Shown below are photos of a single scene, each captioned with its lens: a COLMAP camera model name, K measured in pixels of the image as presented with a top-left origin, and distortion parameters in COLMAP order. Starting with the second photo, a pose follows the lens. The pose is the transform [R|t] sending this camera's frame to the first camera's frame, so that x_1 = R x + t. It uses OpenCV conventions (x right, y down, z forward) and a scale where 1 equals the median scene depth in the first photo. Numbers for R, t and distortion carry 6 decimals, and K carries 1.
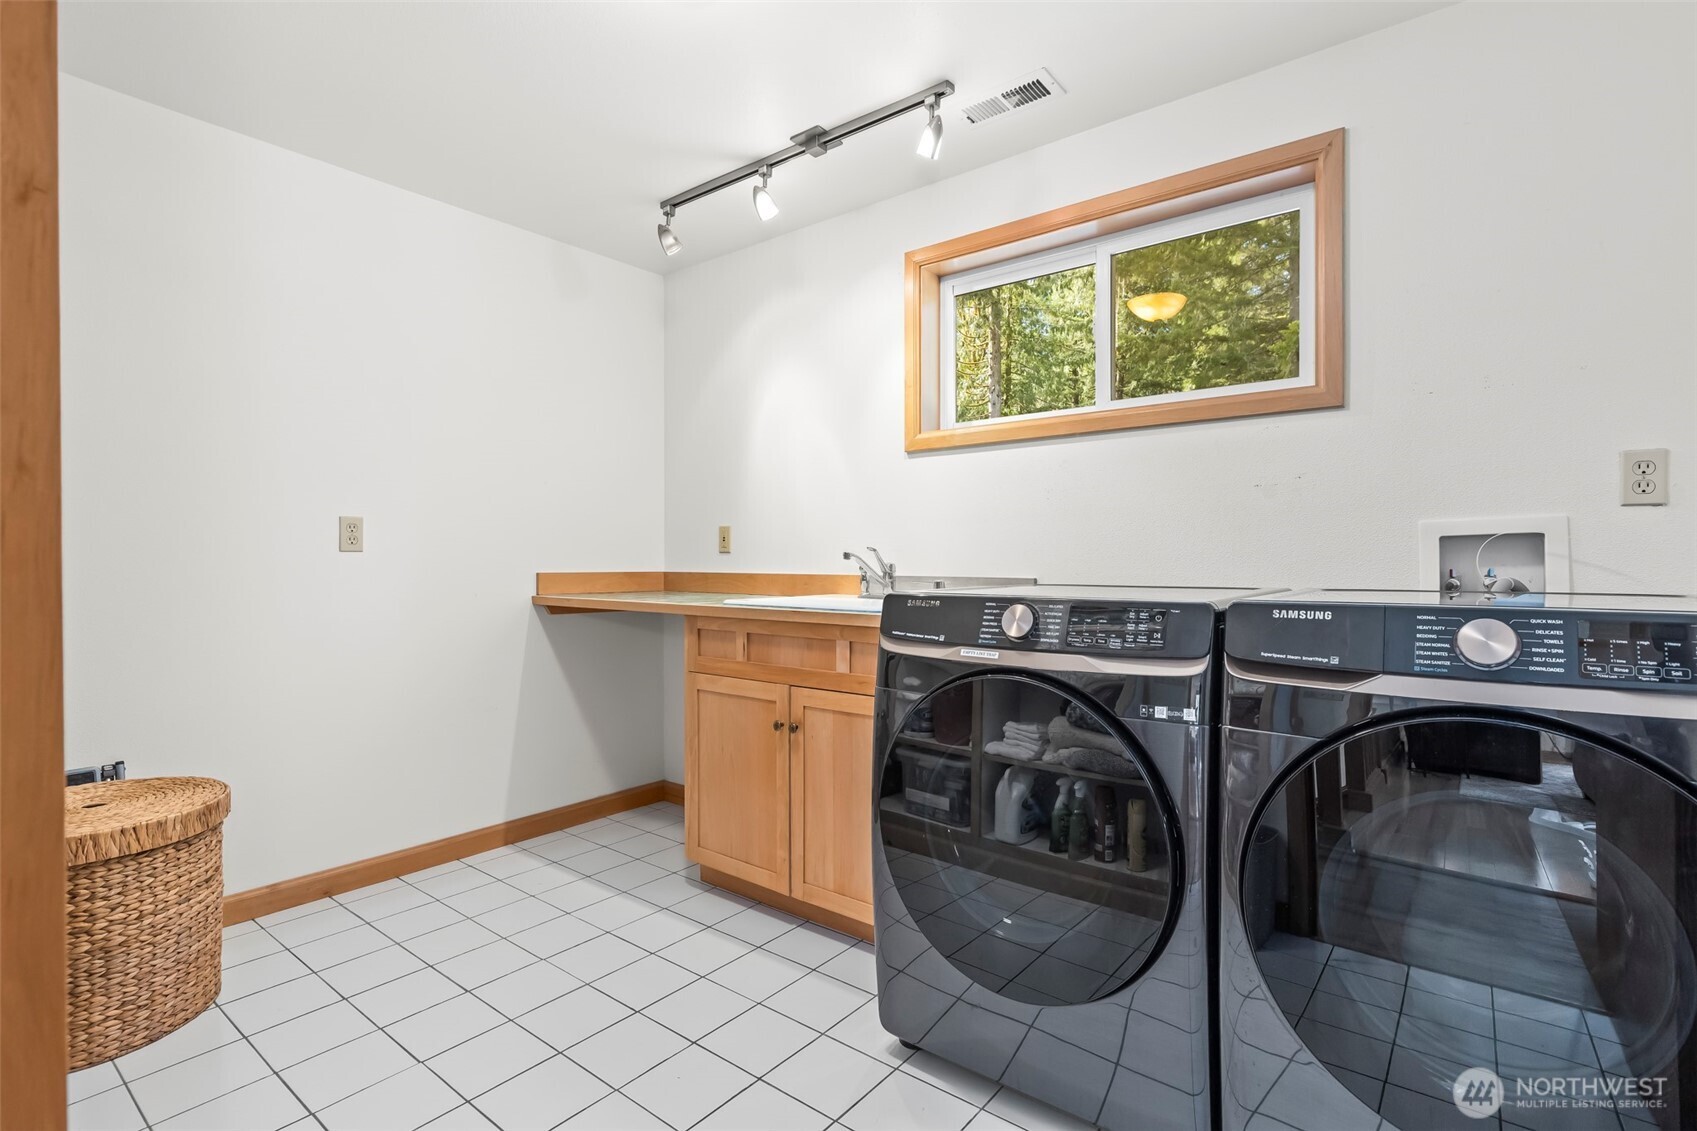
lens RADIAL K [[800.4, 0, 847.5], [0, 800.4, 562.5], [0, 0, 1]] dist [-0.003362, -0.000204]
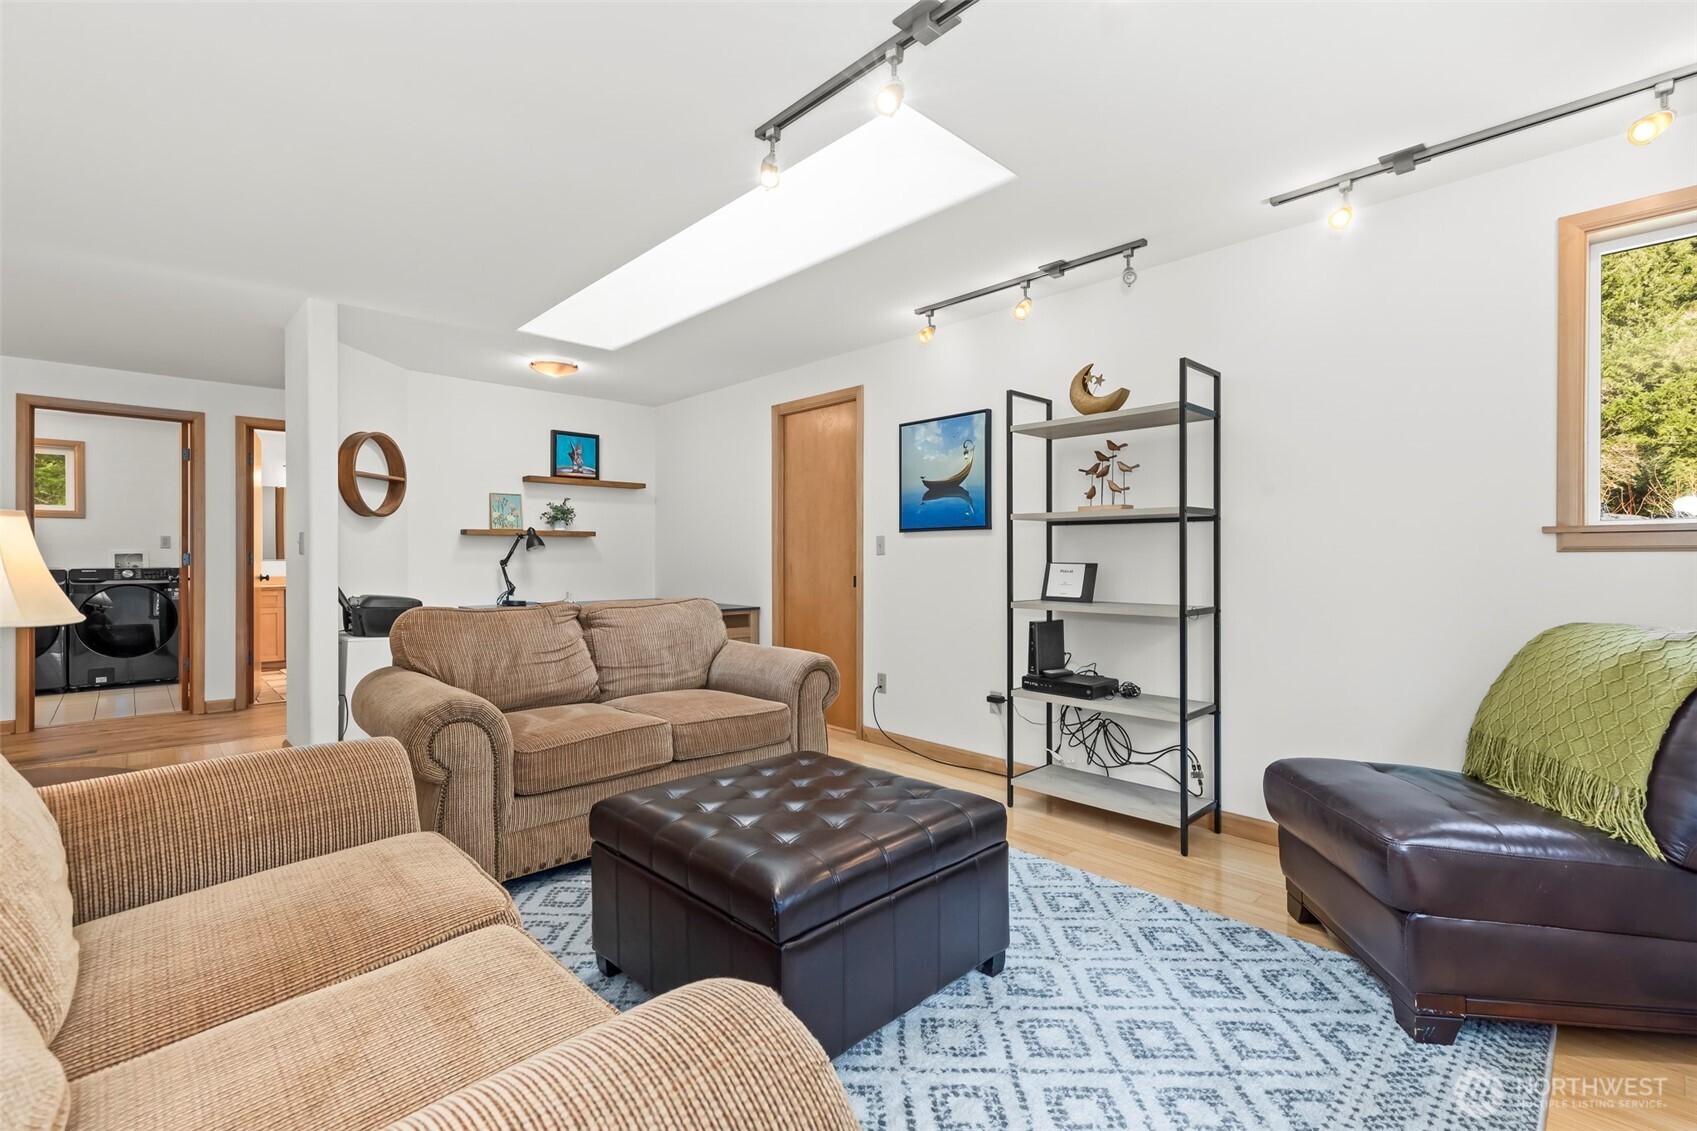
lens RADIAL K [[757.7, 0, 850.4], [0, 757.7, 566.4], [0, 0, 1]] dist [-0.002521, -0.000199]
pose [[0.128437, 0.007648, 0.991688, -3.437347], [-0.010727, 0.999922, -0.006322, 0.022025], [-0.991660, -0.009826, 0.128509, -4.252332]]
